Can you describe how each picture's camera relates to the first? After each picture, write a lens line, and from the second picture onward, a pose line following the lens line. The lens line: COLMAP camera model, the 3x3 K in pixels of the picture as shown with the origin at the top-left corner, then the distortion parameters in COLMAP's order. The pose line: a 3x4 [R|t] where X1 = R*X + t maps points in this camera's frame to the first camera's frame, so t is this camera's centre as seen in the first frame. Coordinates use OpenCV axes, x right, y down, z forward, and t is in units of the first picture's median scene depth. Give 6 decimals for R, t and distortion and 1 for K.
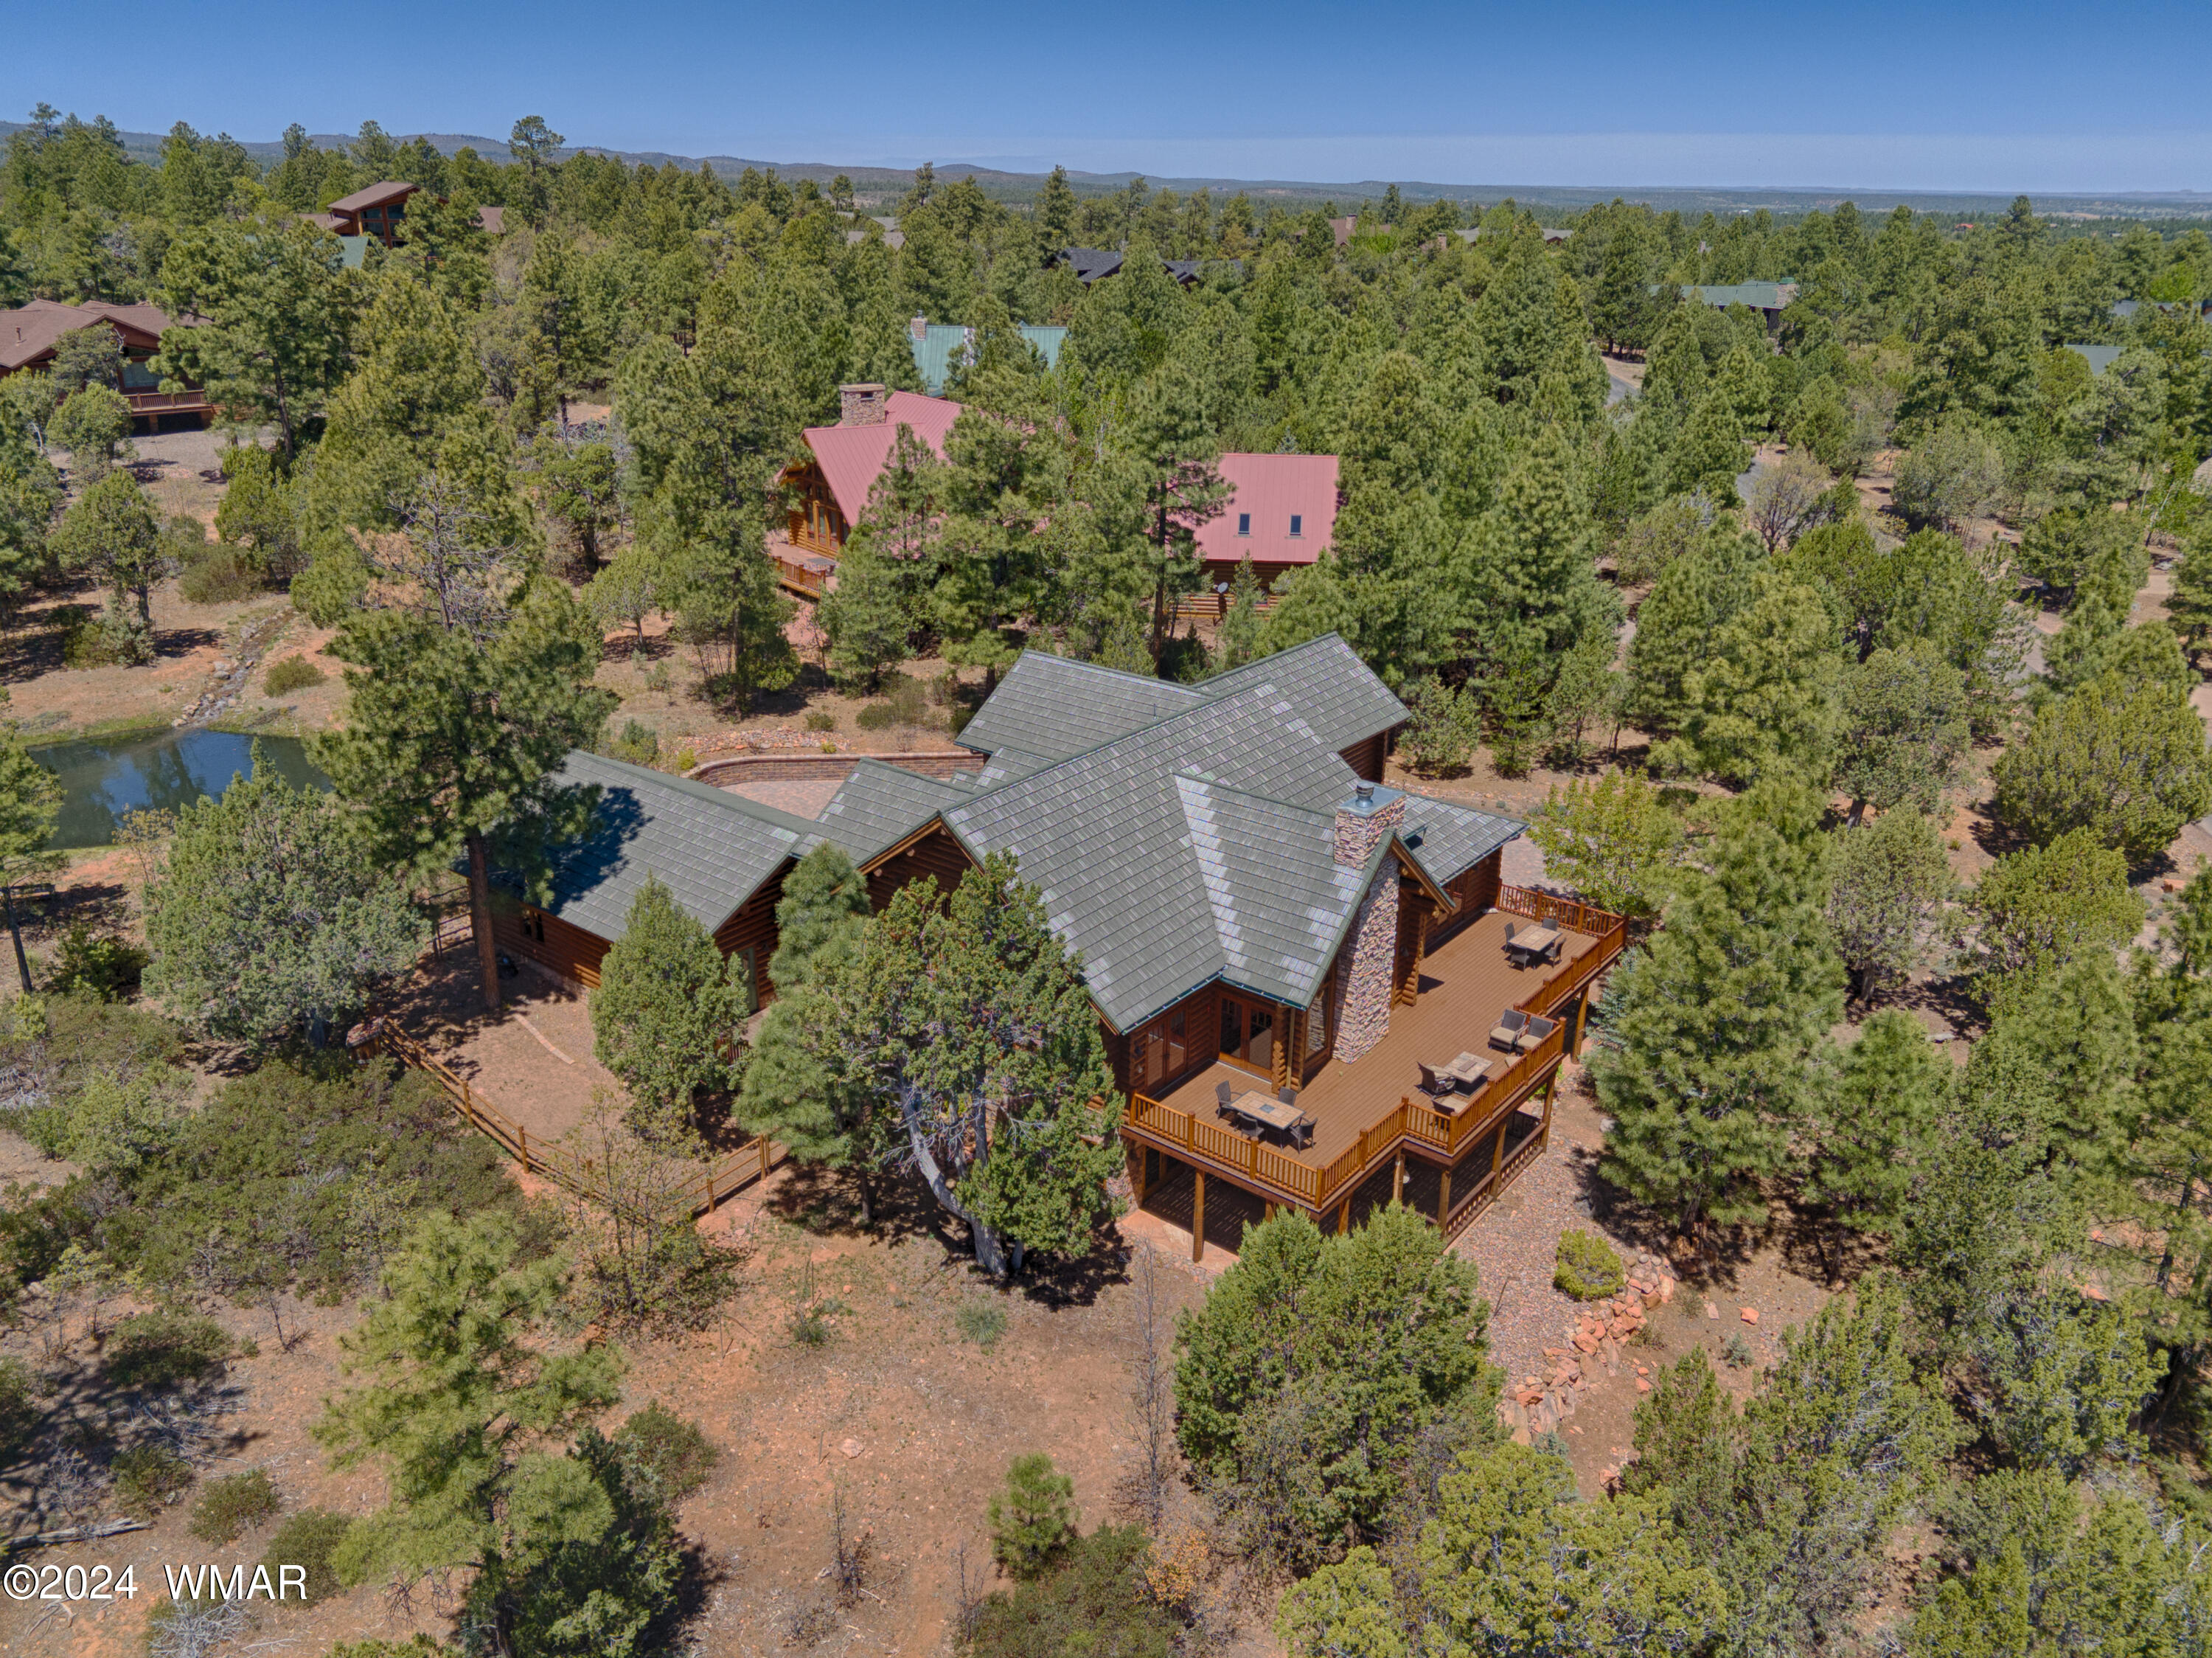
lens RADIAL K [[1663.2, 0, 1105.3], [0, 1663.2, 829.0], [0, 0, 1]] dist [0.023321, -0.000375]
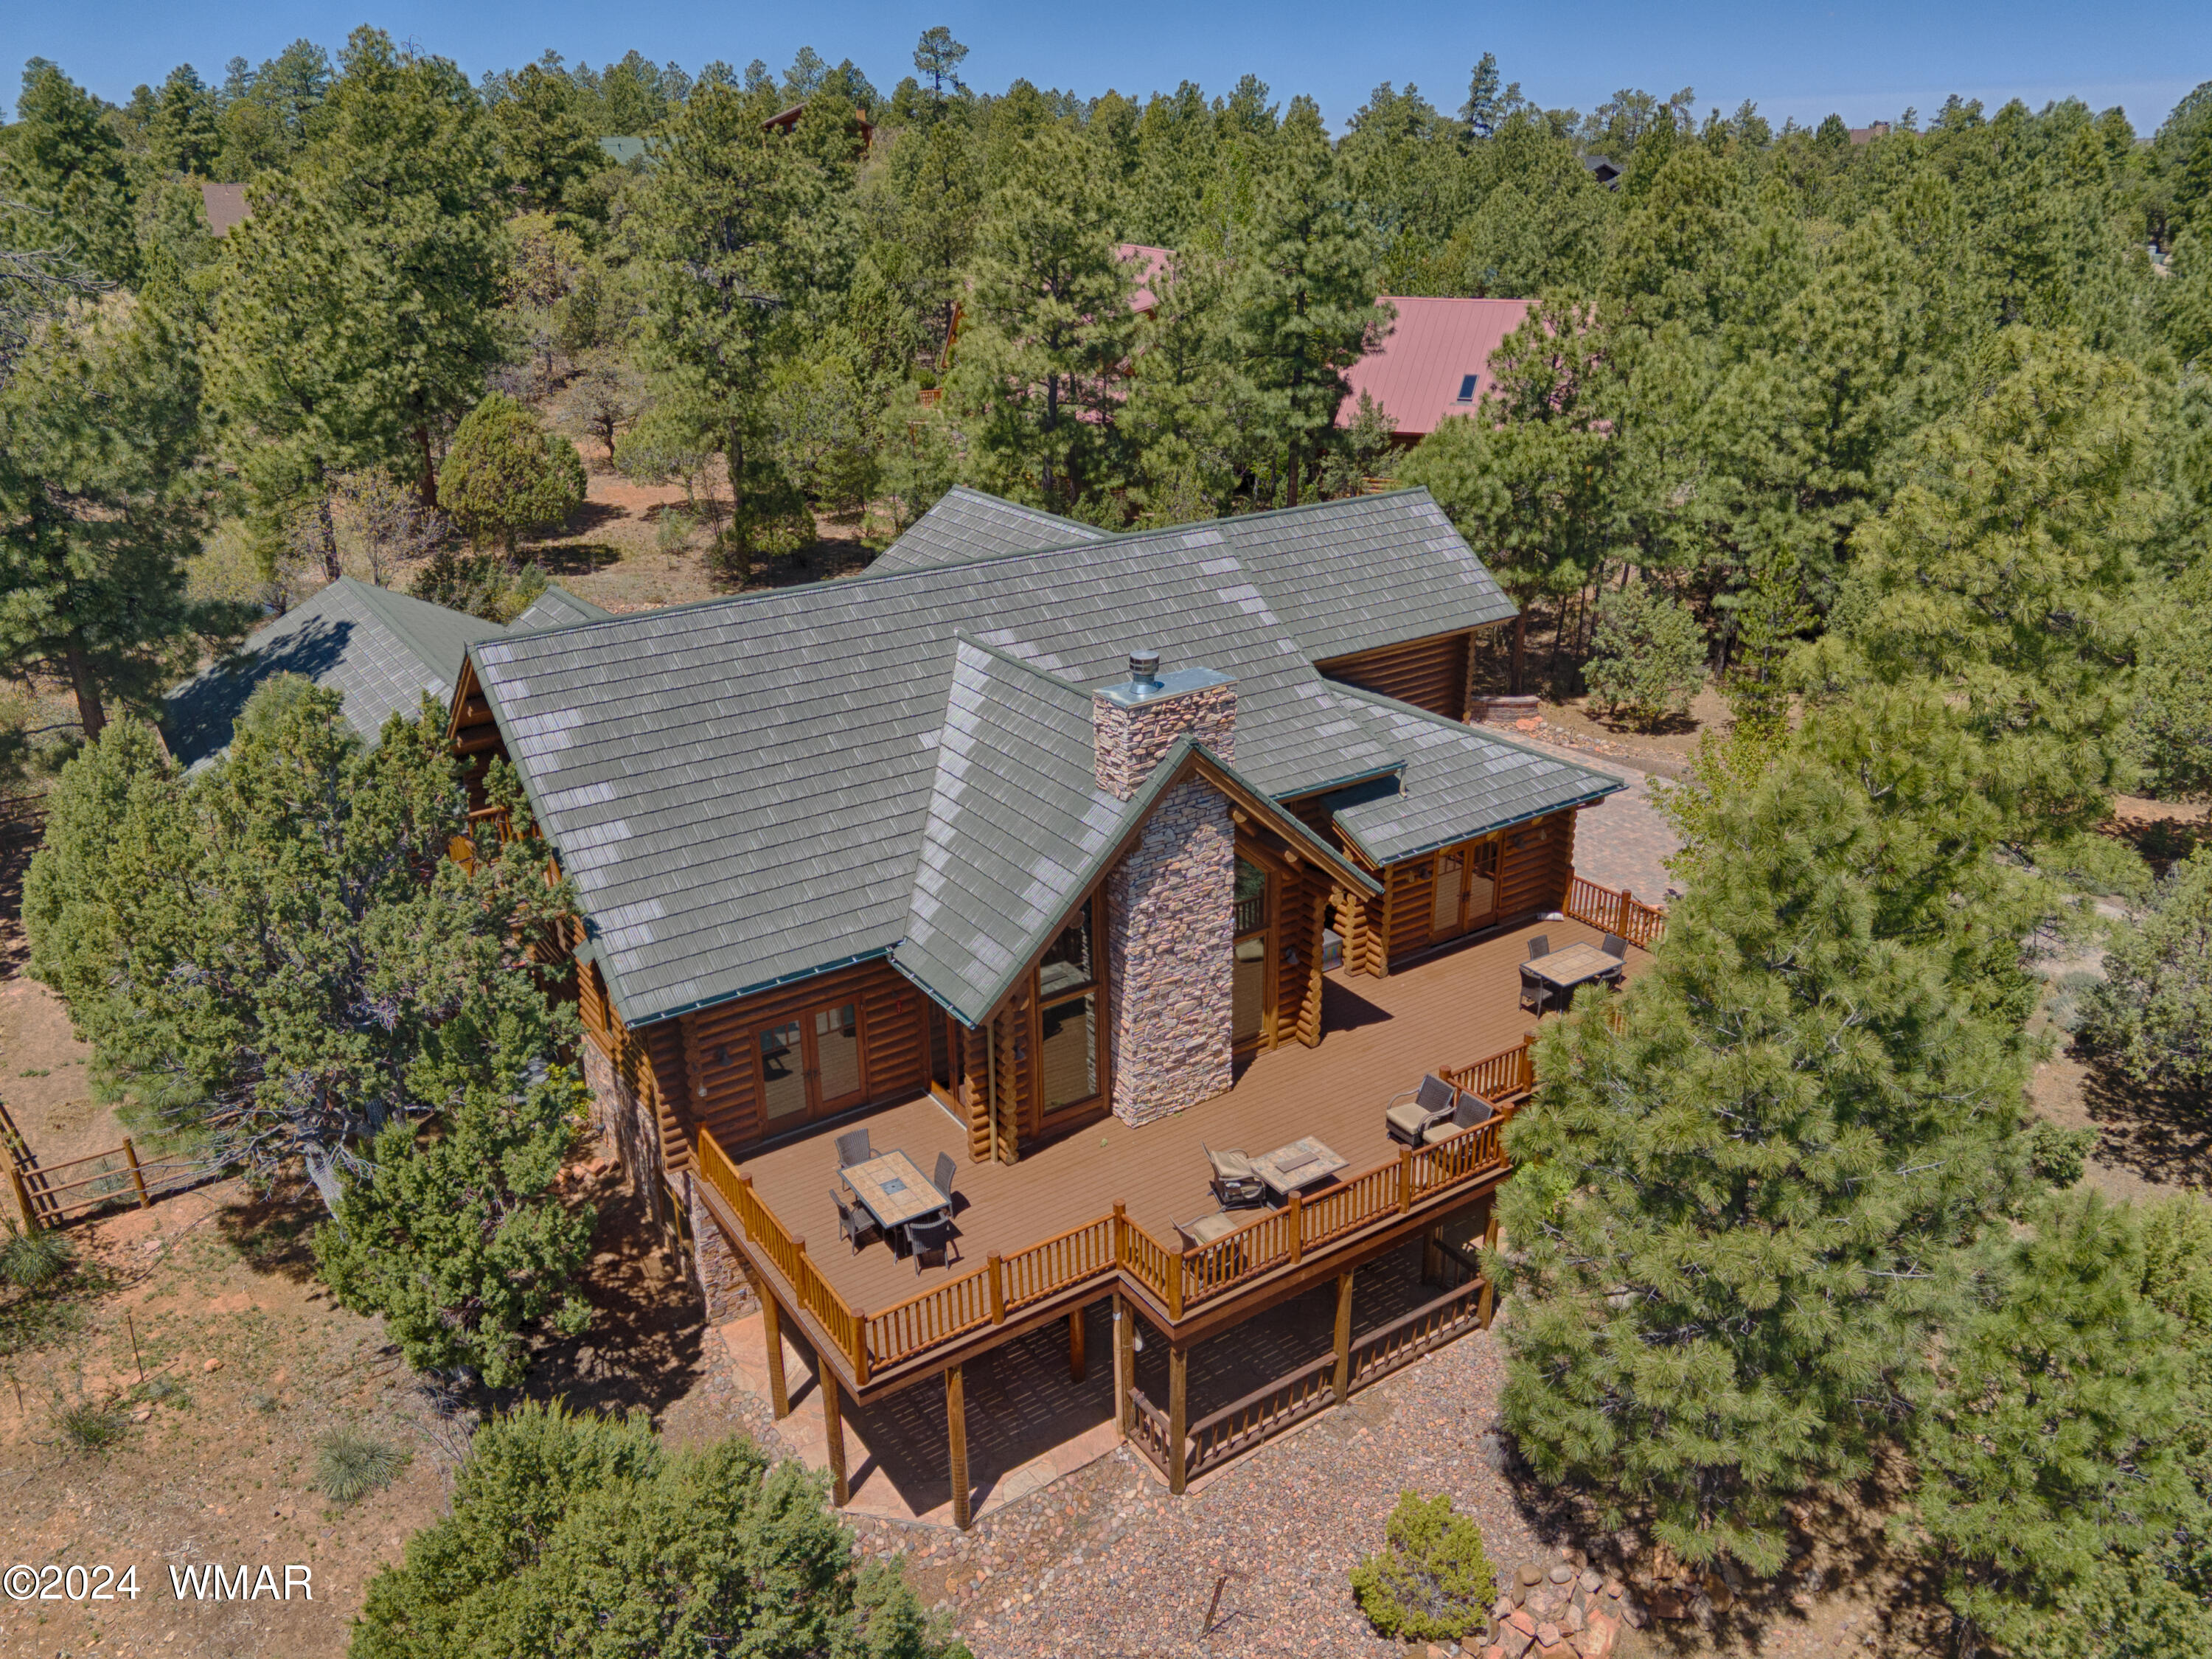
lens RADIAL K [[1663.0, 0, 1107.0], [0, 1663.0, 829.5], [0, 0, 1]] dist [0.023321, -0.000375]
pose [[0.952178, 0.095545, -0.290220, 0.260531], [-0.092371, 0.995419, 0.024649, 0.017397], [0.291246, 0.003337, 0.956643, 0.367416]]
